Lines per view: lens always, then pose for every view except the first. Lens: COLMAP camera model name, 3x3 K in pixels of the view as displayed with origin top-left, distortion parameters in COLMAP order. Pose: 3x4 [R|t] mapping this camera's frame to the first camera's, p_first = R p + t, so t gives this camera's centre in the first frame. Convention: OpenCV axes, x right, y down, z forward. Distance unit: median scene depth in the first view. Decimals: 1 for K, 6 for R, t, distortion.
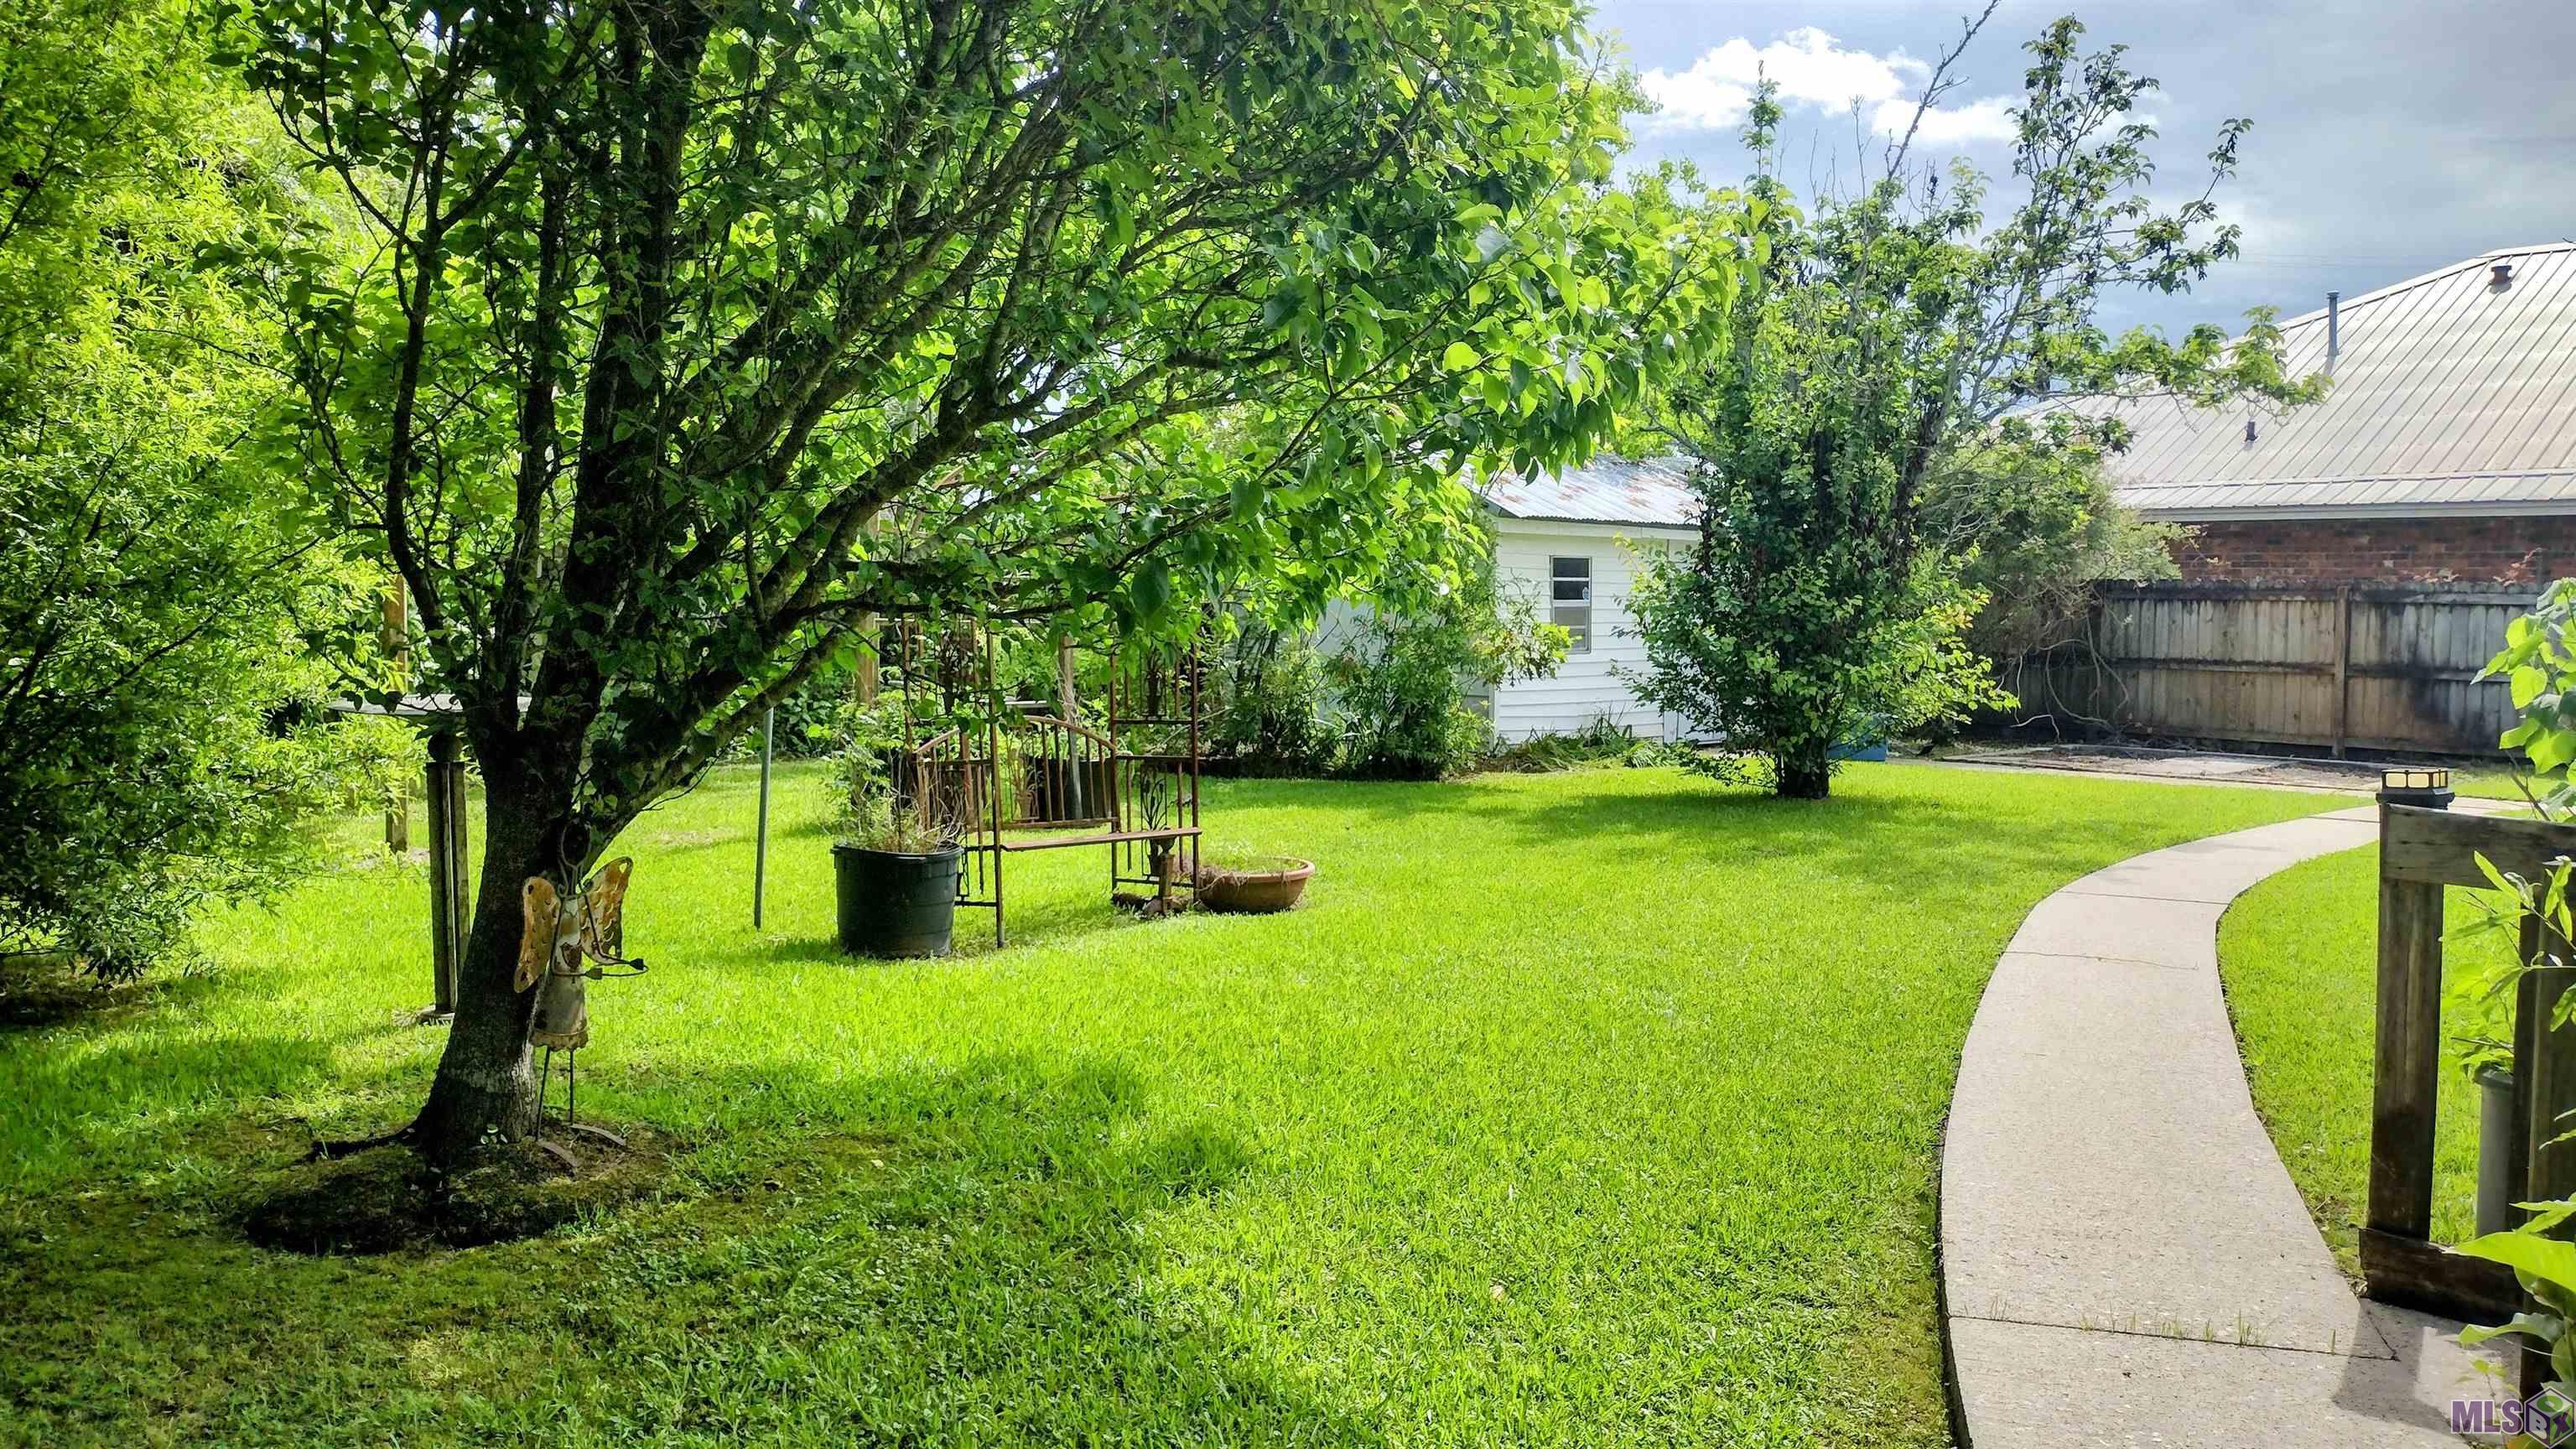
lens RADIAL K [[1928.7, 0, 1288.3], [0, 1928.7, 720.4], [0, 0, 1]] dist [0.094412, -0.150686]
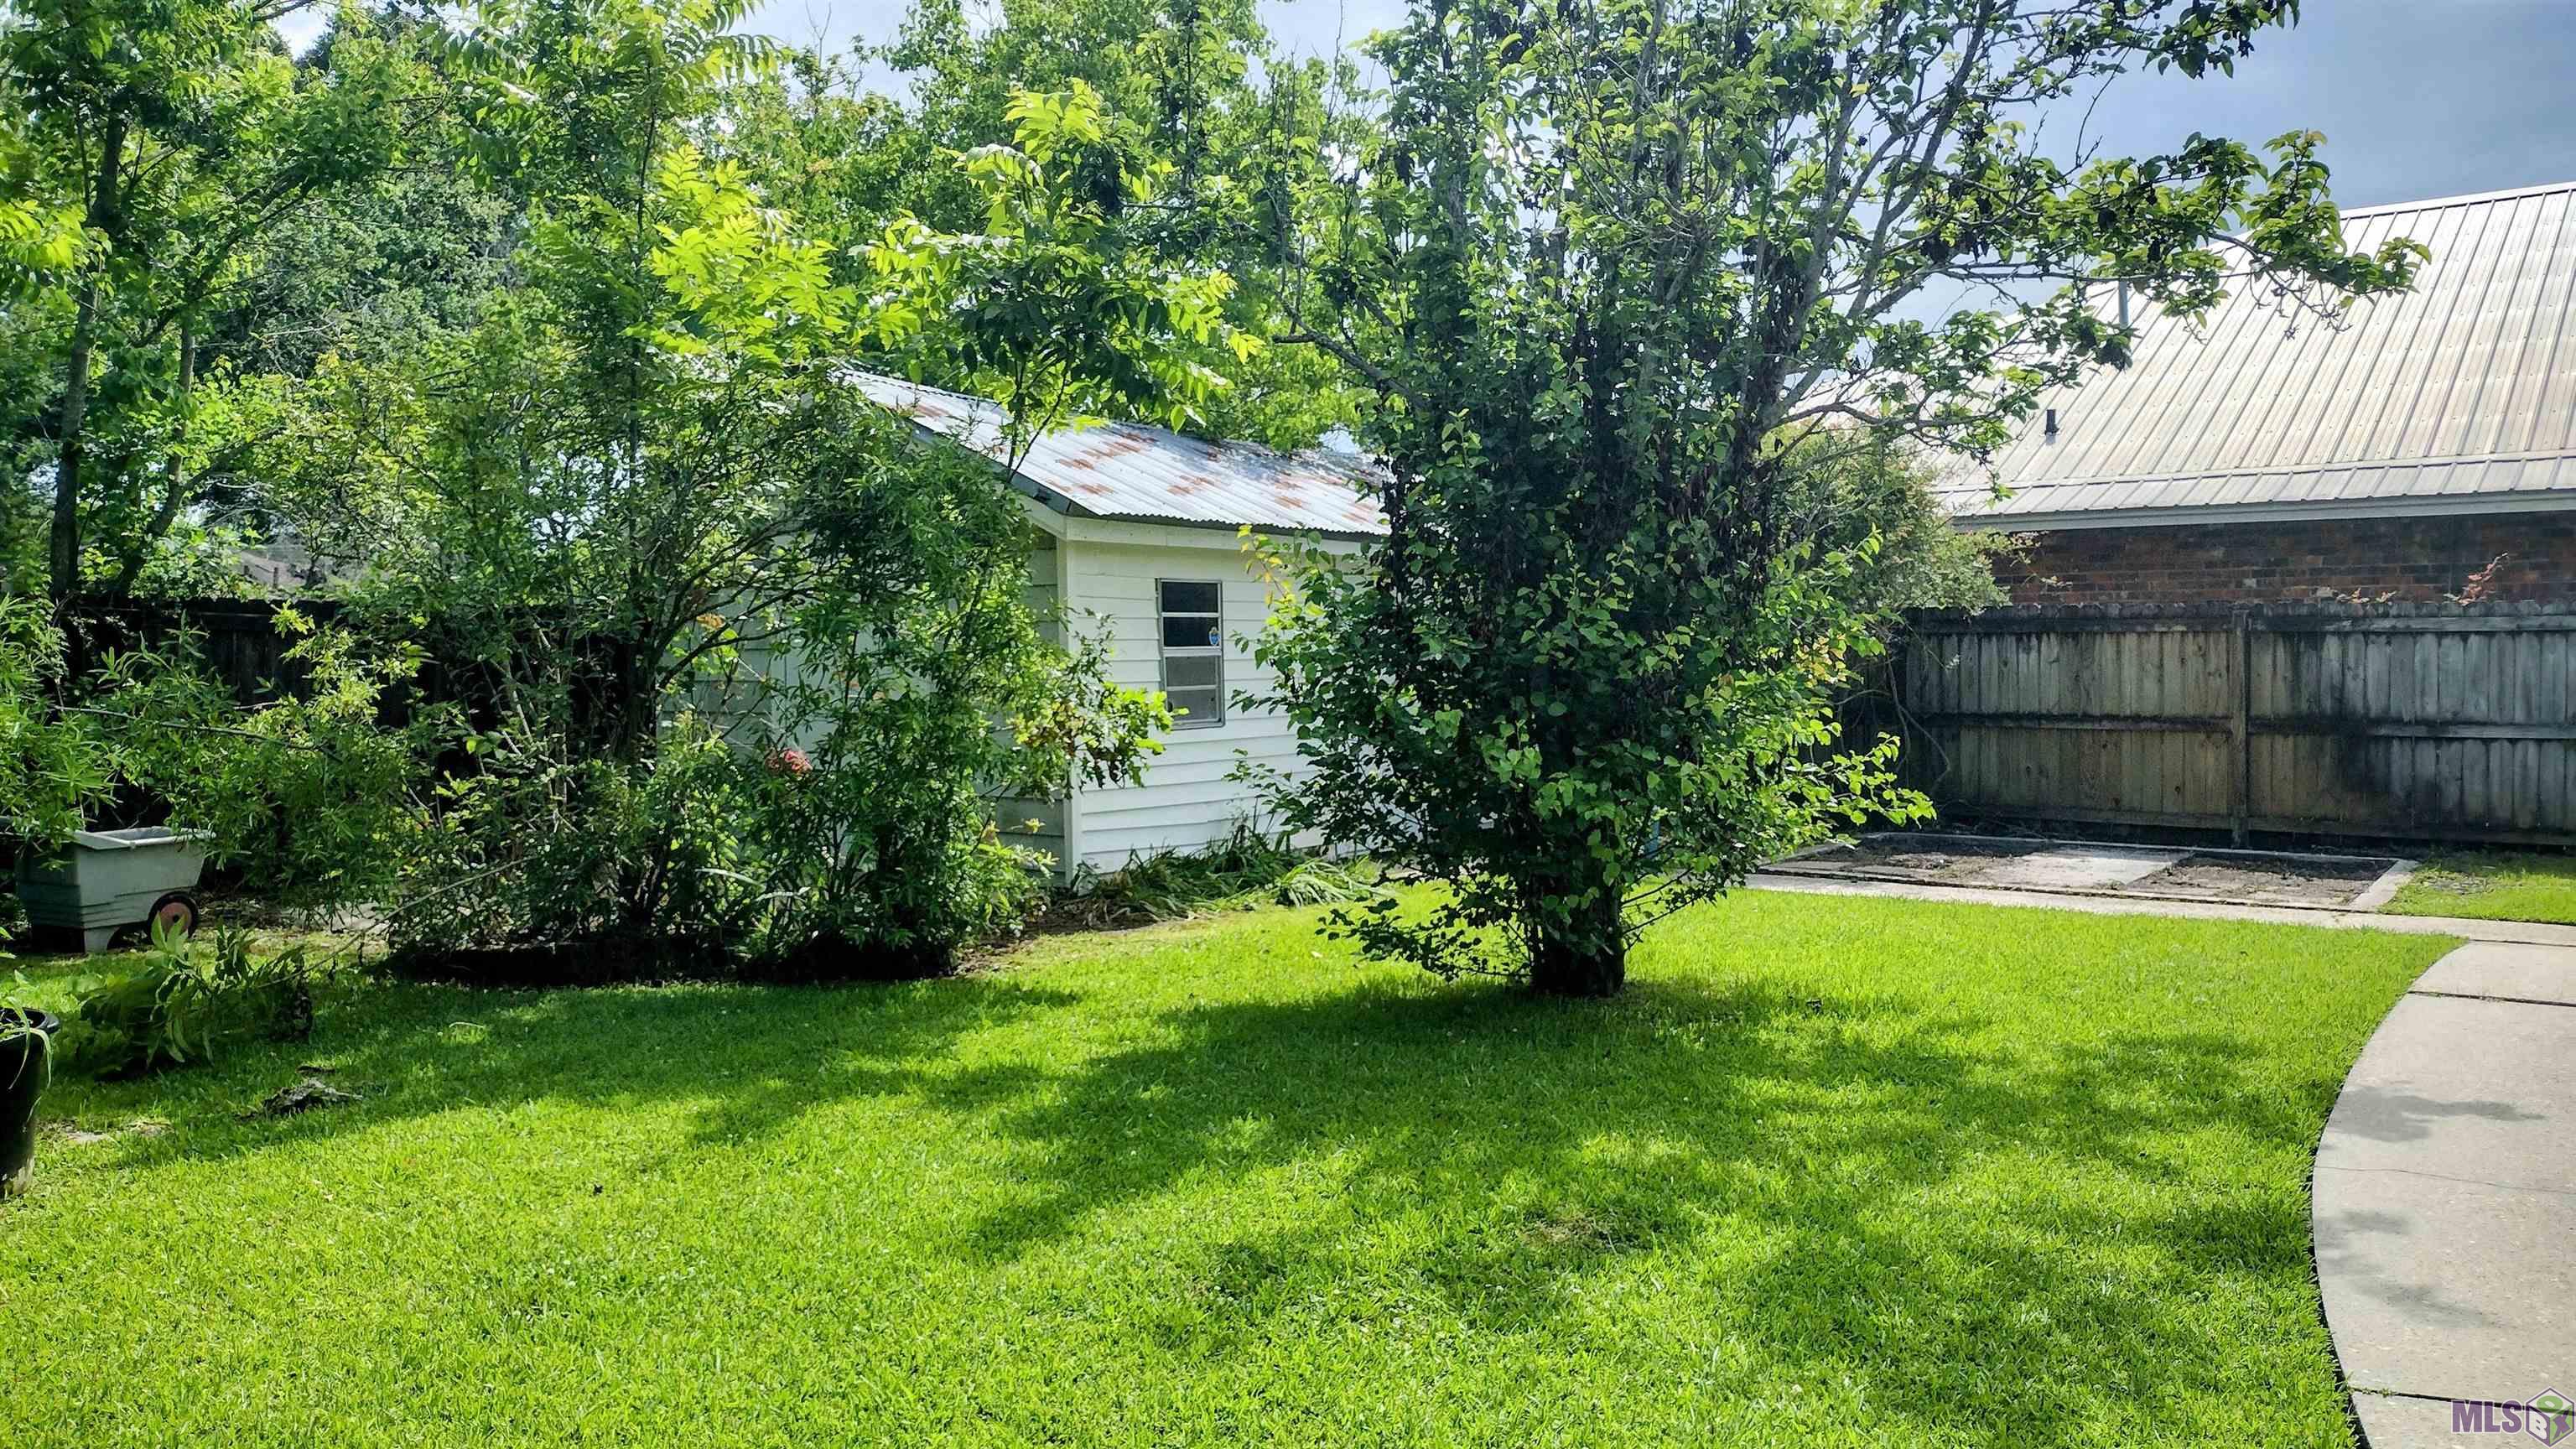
lens RADIAL K [[1928.7, 0, 1288.3], [0, 1928.7, 720.4], [0, 0, 1]] dist [0.094412, -0.150686]
pose [[0.986159, -0.023270, 0.164164, 0.091679], [0.027656, 0.999318, -0.024484, -0.026236], [-0.163482, 0.028685, 0.986129, 0.454671]]
